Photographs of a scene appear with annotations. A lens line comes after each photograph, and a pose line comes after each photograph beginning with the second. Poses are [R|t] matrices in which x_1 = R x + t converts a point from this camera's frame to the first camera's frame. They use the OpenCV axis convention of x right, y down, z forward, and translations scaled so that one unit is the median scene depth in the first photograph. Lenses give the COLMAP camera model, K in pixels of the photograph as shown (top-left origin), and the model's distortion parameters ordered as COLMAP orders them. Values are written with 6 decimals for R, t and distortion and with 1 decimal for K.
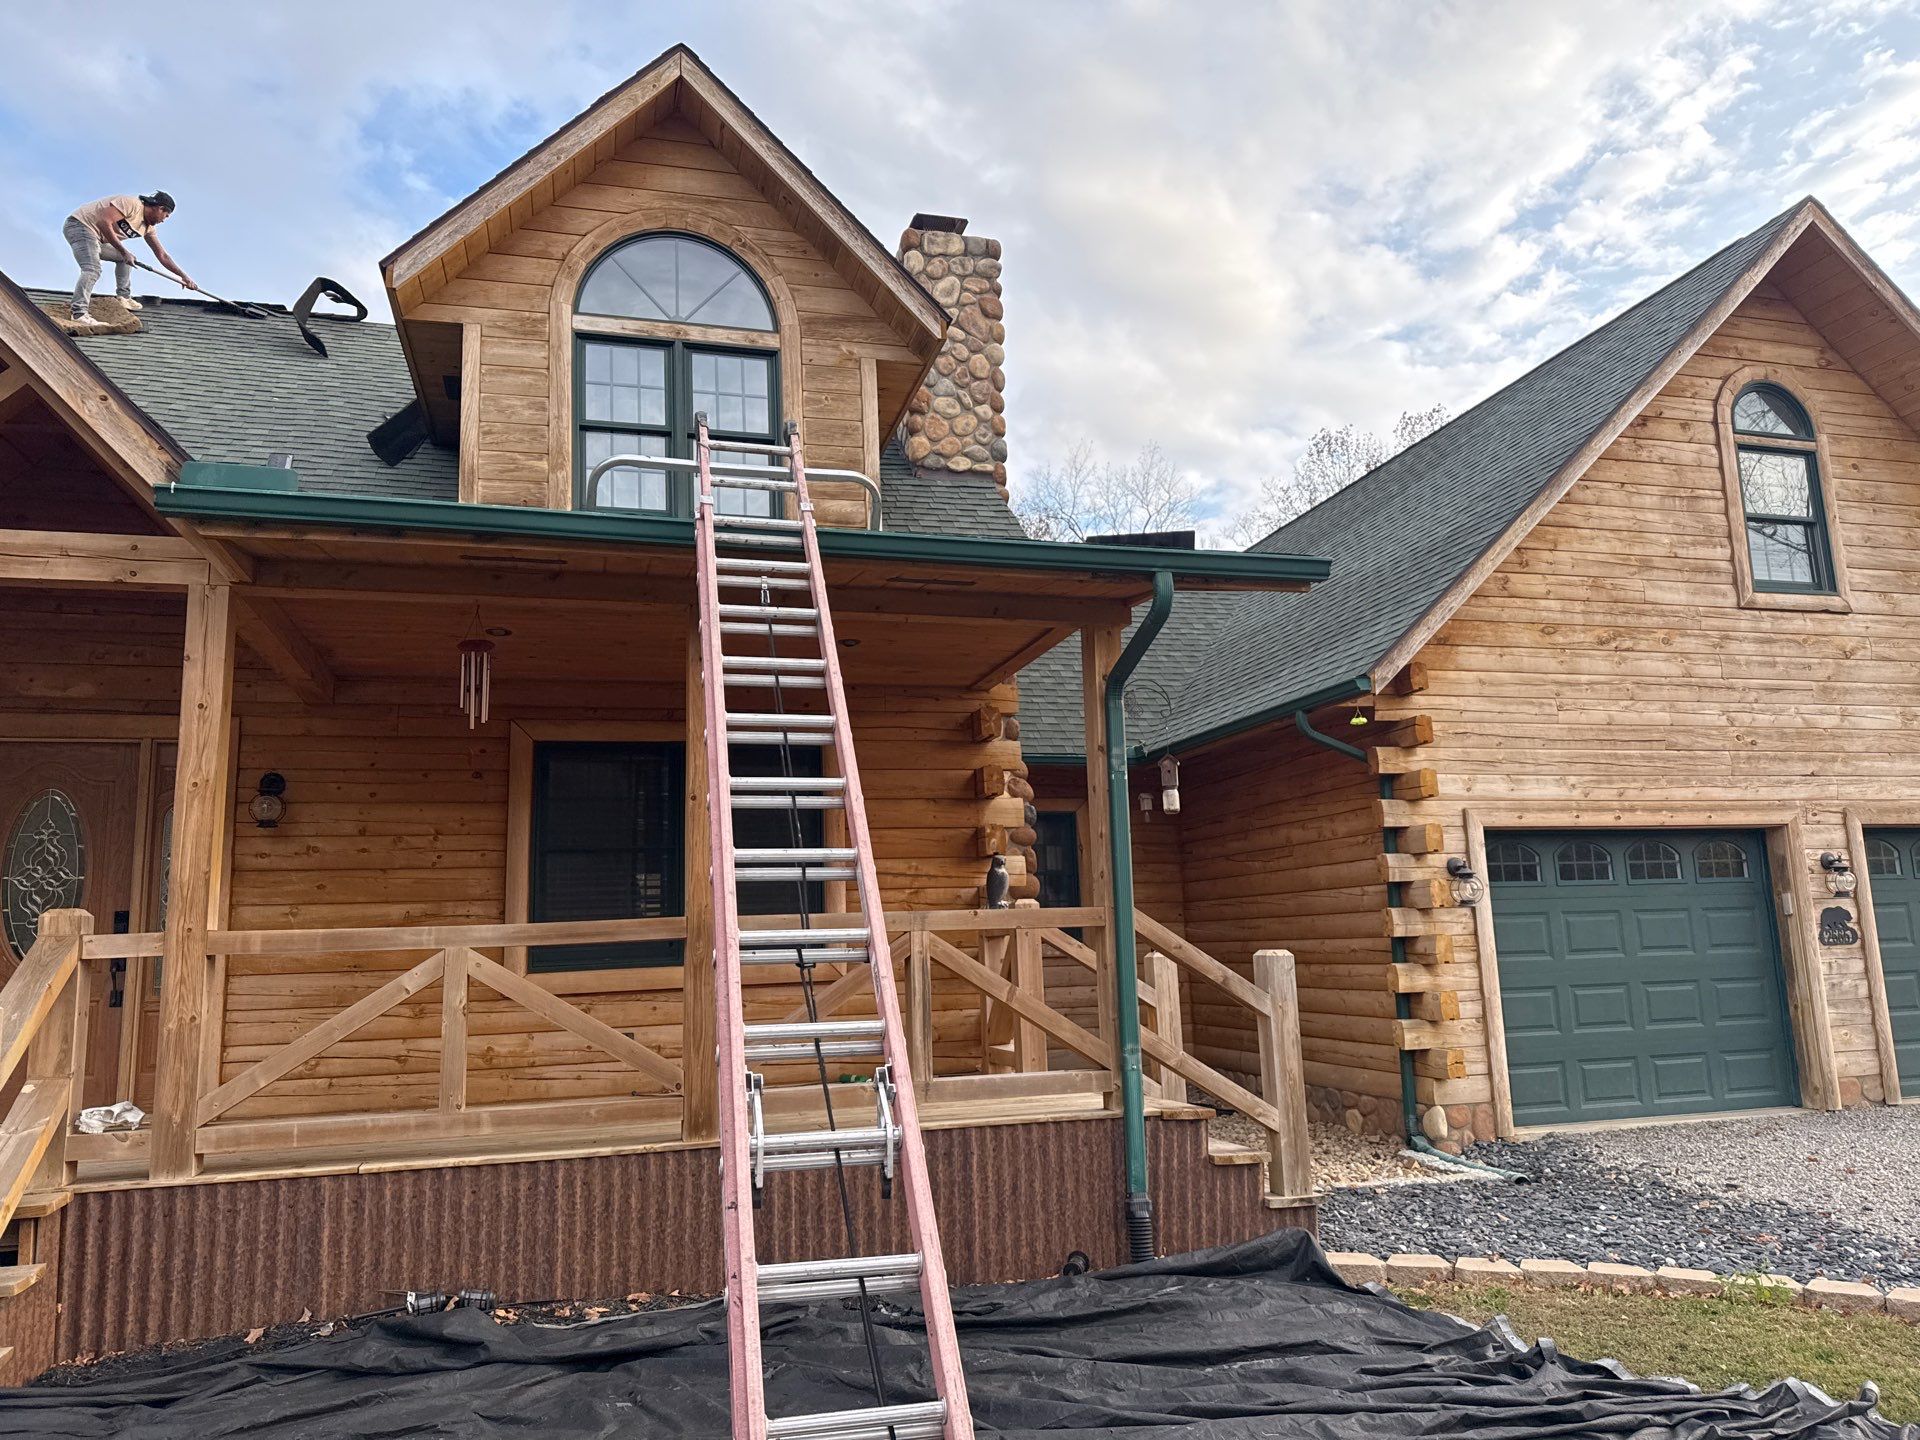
lens RADIAL K [[1328.7, 0, 967.4], [0, 1328.7, 739.5], [0, 0, 1]] dist [0.003349, -0.001970]
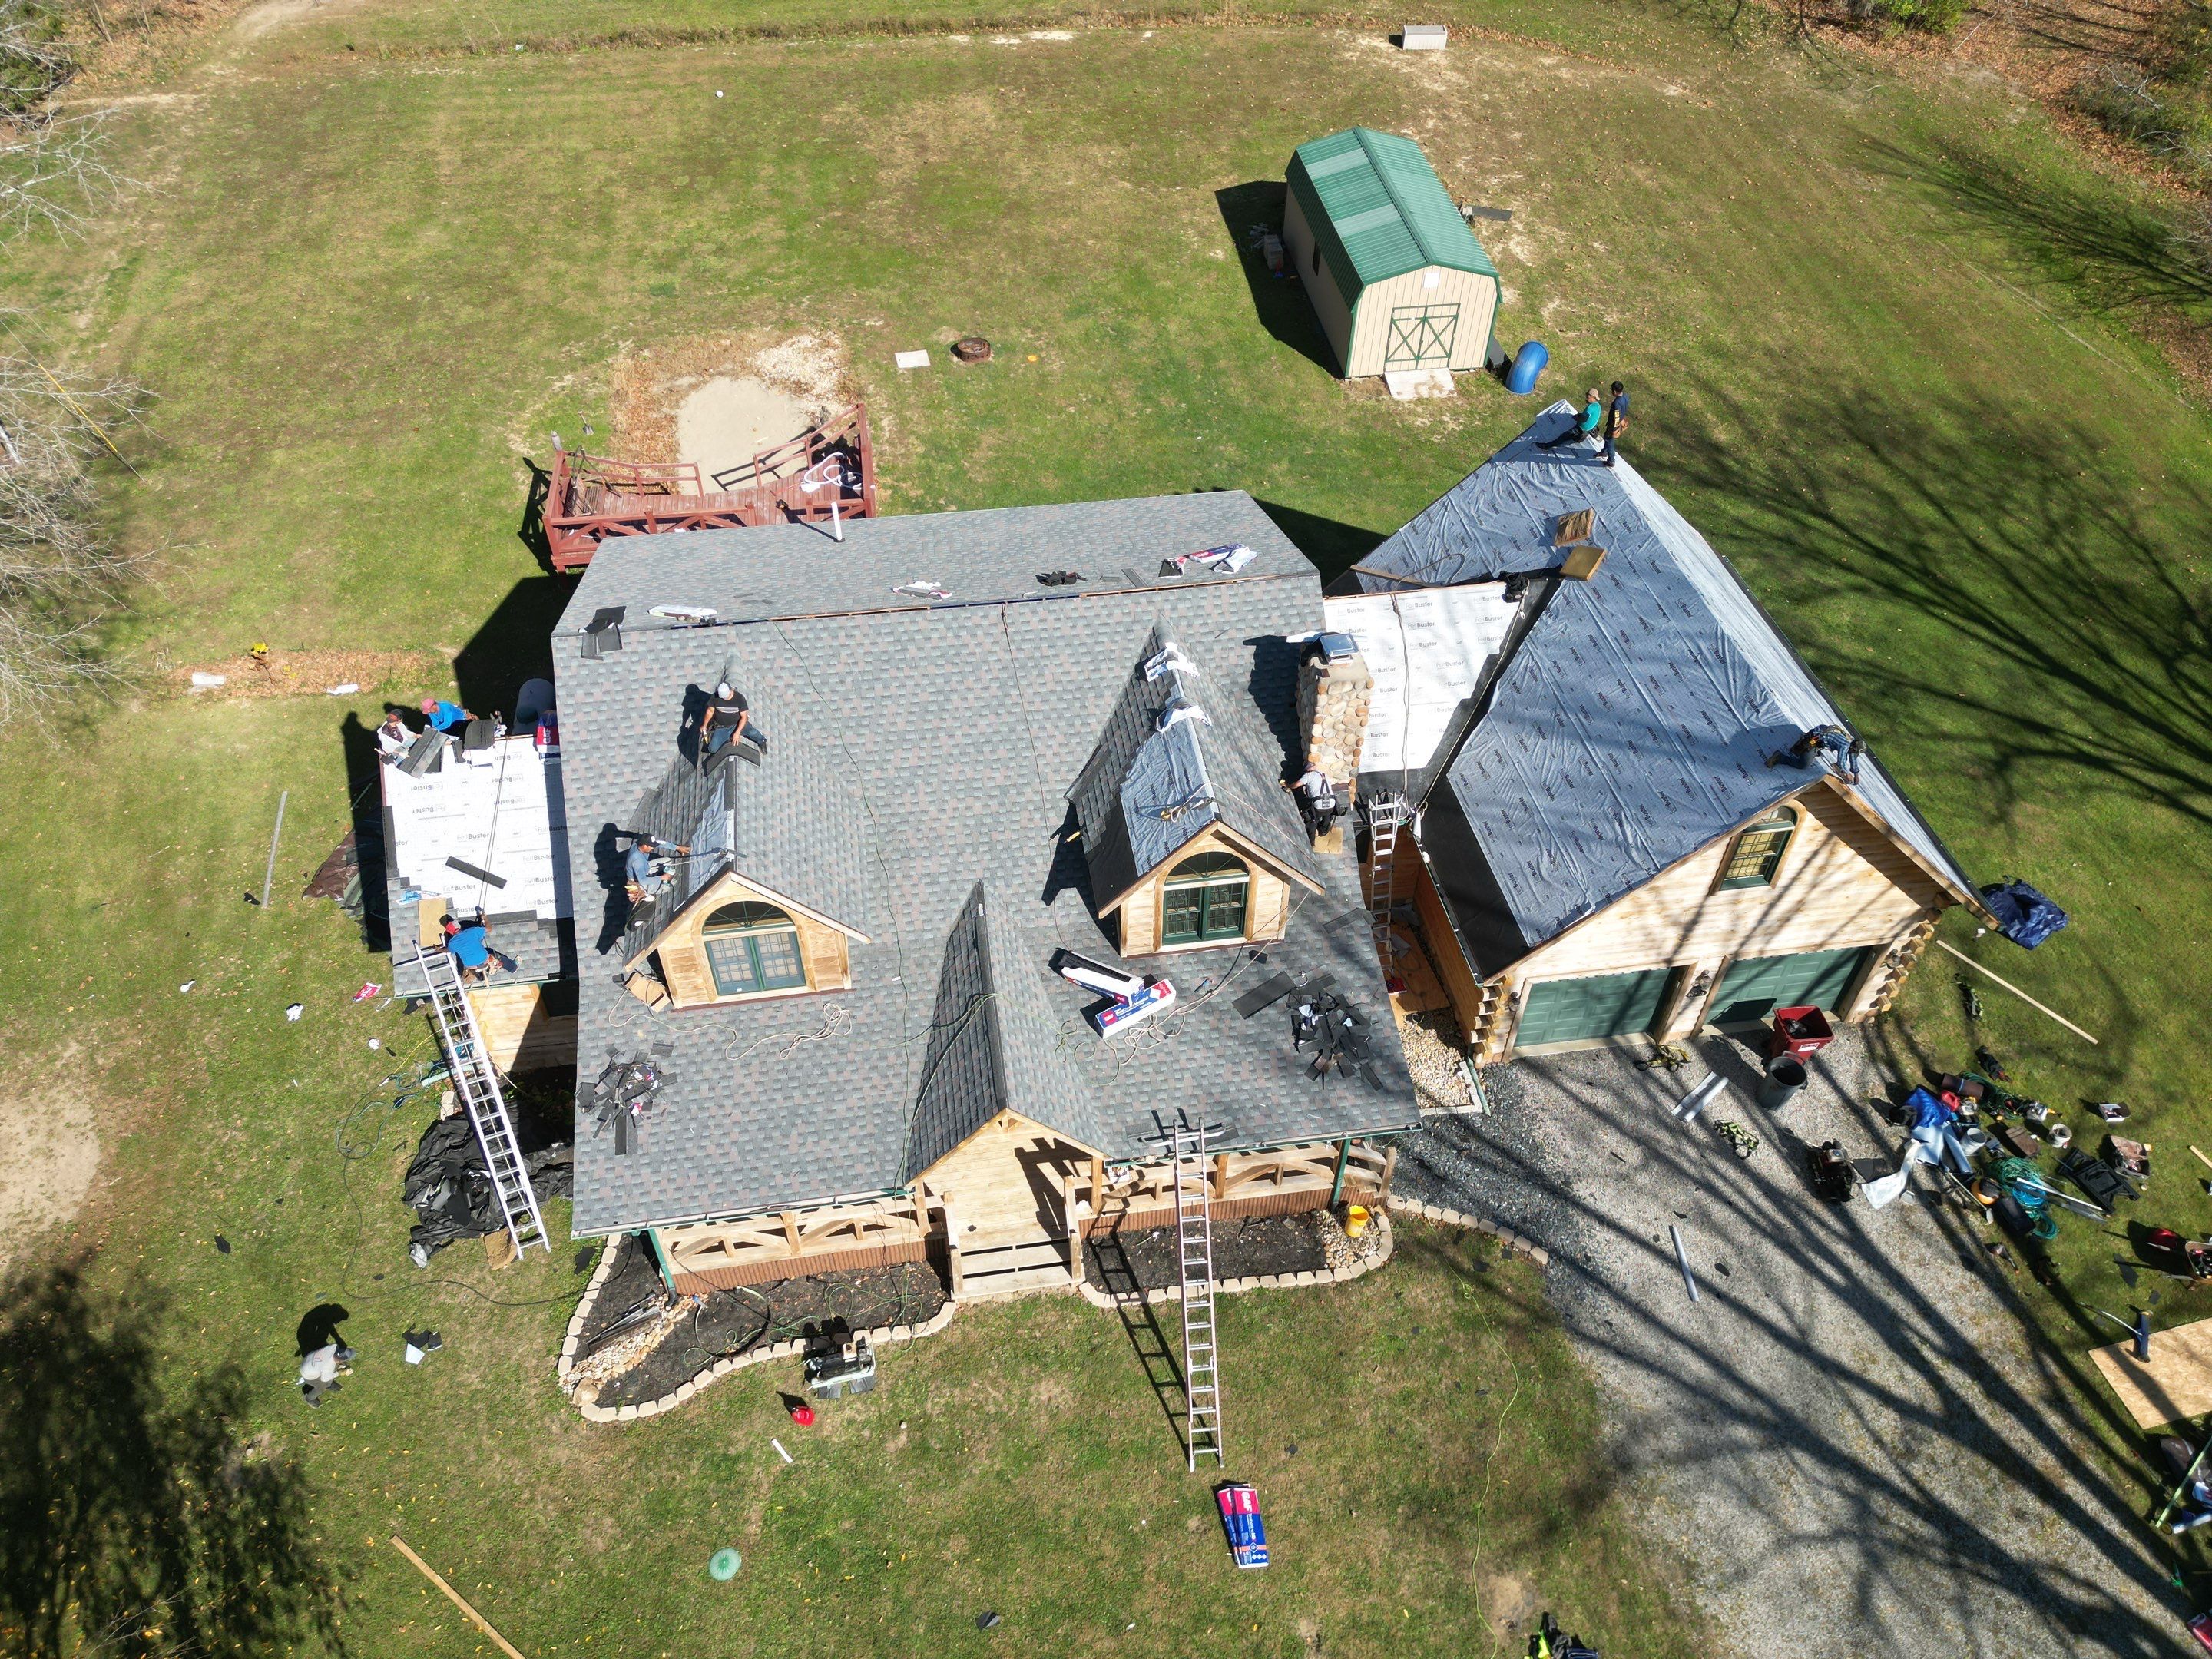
lens RADIAL K [[1548.5, 0, 1106.0], [0, 1548.5, 824.8], [0, 0, 1]] dist [0.086022, -0.095026]
pose [[0.992386, 0.109127, -0.057103, -0.207570], [-0.018811, 0.592482, 0.805364, -2.099394], [0.121719, -0.798158, 0.590024, -0.438523]]
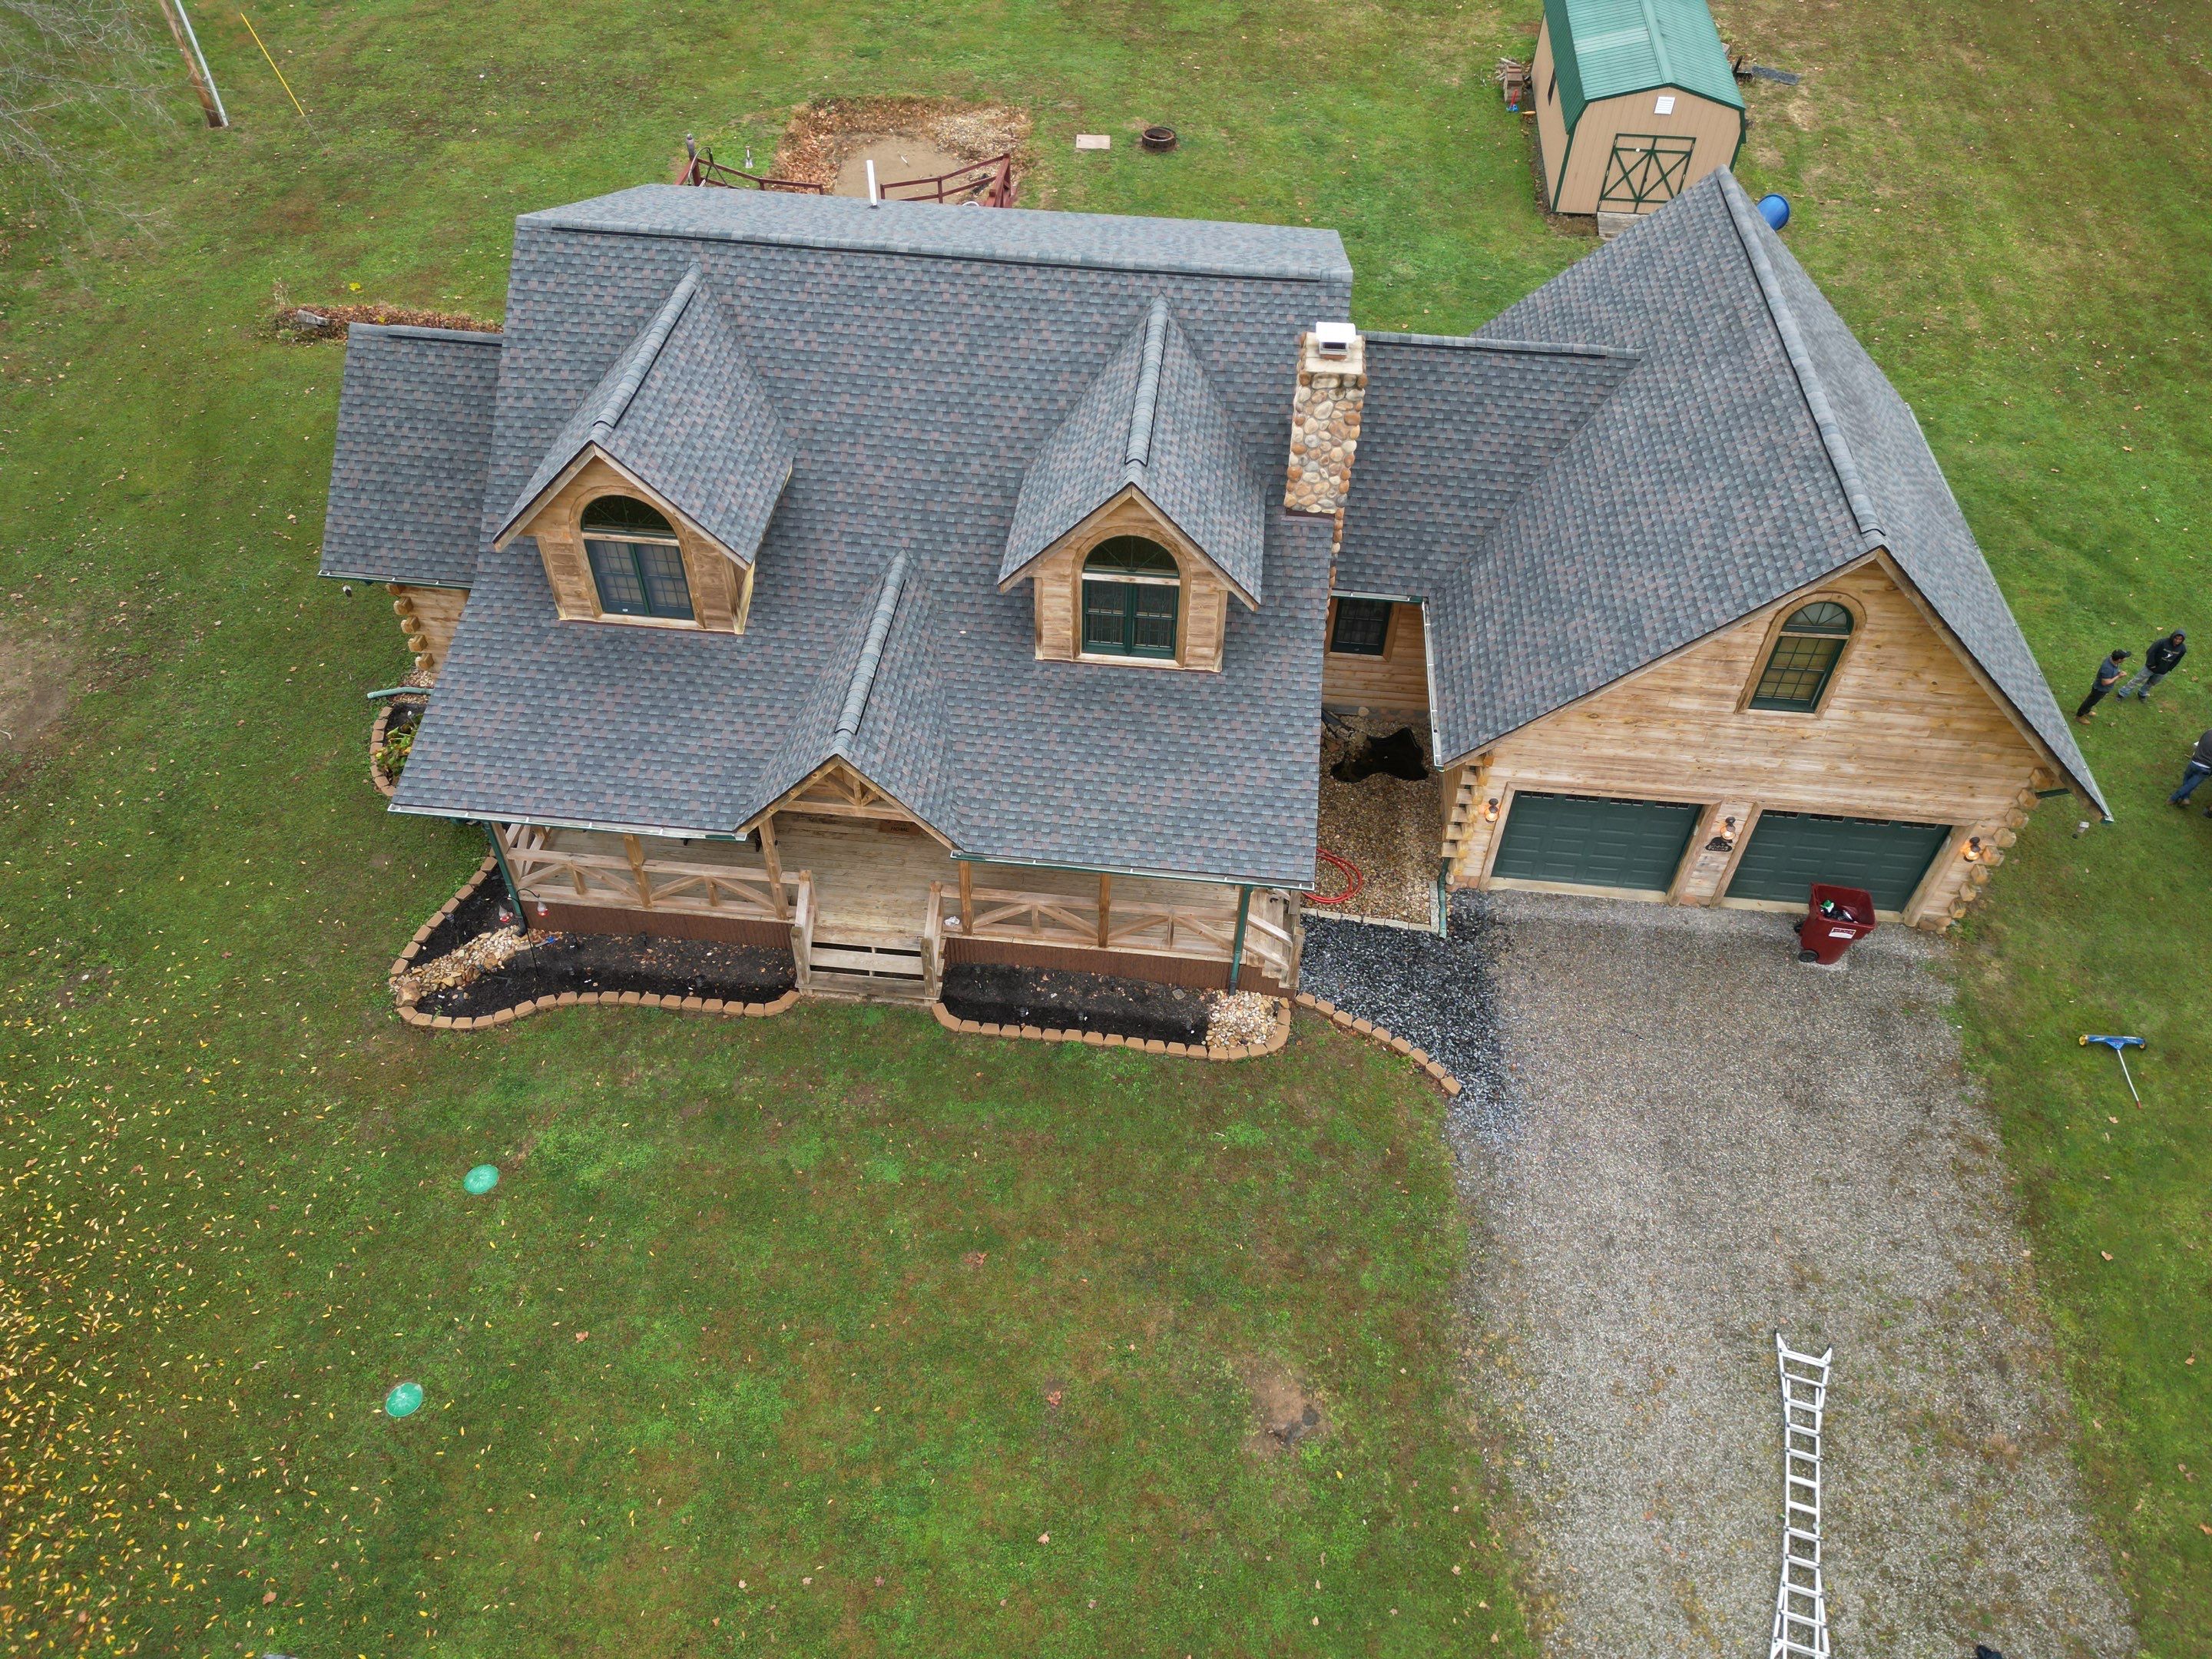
lens RADIAL K [[1534.2, 0, 1106.0], [0, 1534.2, 829.5], [0, 0, 1]] dist [0.091977, -0.089622]
pose [[0.932591, 0.291480, -0.212871, 0.301235], [0.007044, 0.574964, 0.818148, -1.678488], [0.360867, -0.764497, 0.534153, -0.478683]]
